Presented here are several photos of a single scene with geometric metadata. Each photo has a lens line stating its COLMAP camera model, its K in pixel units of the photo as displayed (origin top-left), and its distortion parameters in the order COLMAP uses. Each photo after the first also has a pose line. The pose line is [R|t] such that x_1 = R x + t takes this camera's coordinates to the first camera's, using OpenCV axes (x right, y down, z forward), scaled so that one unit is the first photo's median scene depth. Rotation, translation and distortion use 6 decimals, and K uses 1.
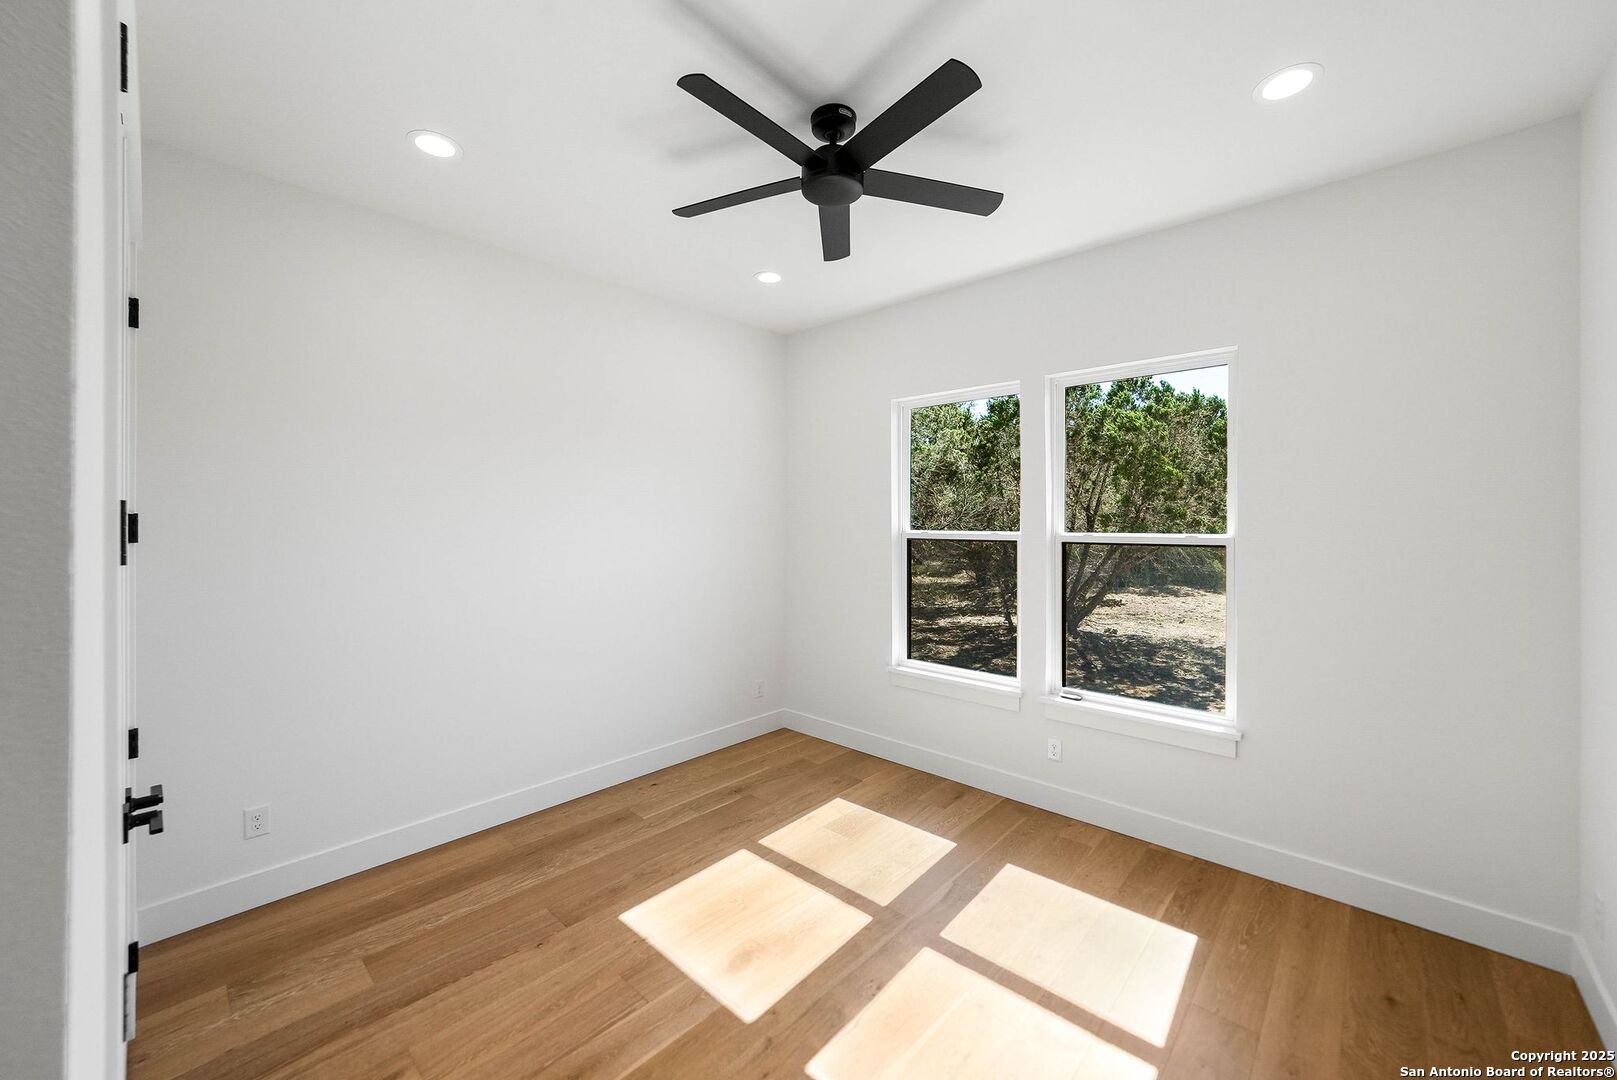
lens RADIAL K [[617.7, 0, 815.1], [0, 617.7, 531.4], [0, 0, 1]] dist [-0.011983, 0.000219]
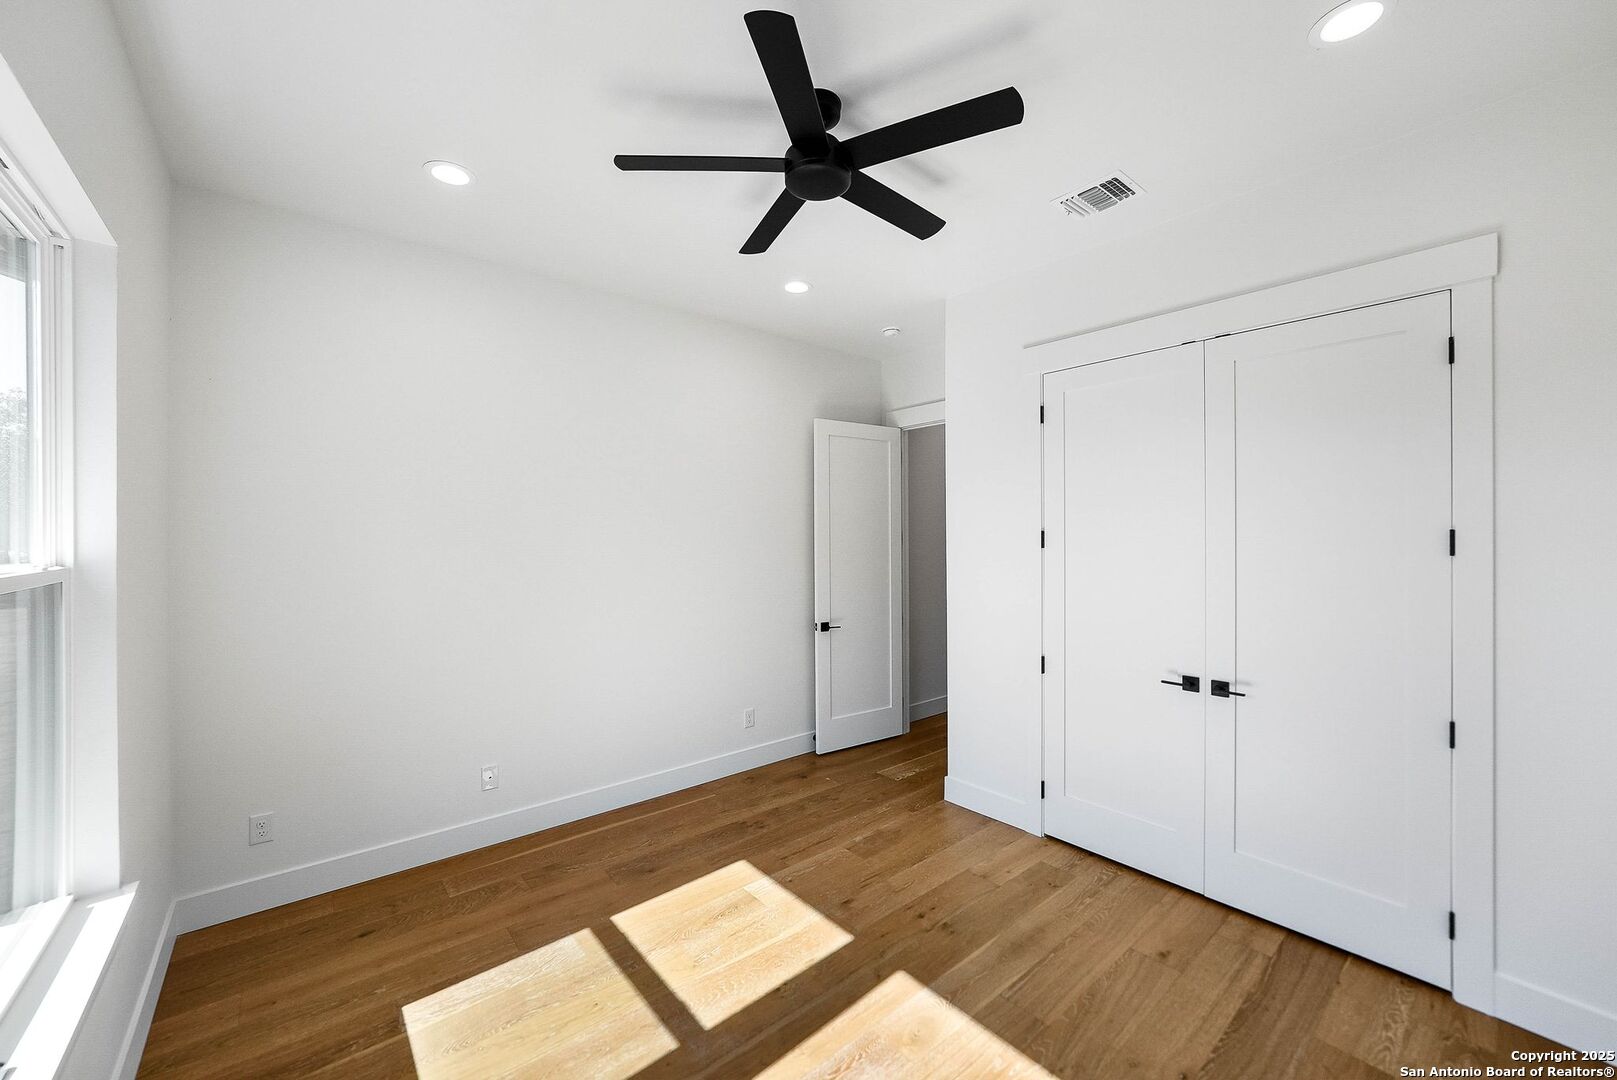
lens RADIAL K [[617.7, 0, 815.1], [0, 617.7, 531.4], [0, 0, 1]] dist [-0.011983, 0.000219]
pose [[-0.991770, 0.001175, 0.128028, -0.086527], [0.002216, 0.999966, 0.007993, -0.032242], [-0.128015, 0.008211, -0.991738, 1.923752]]
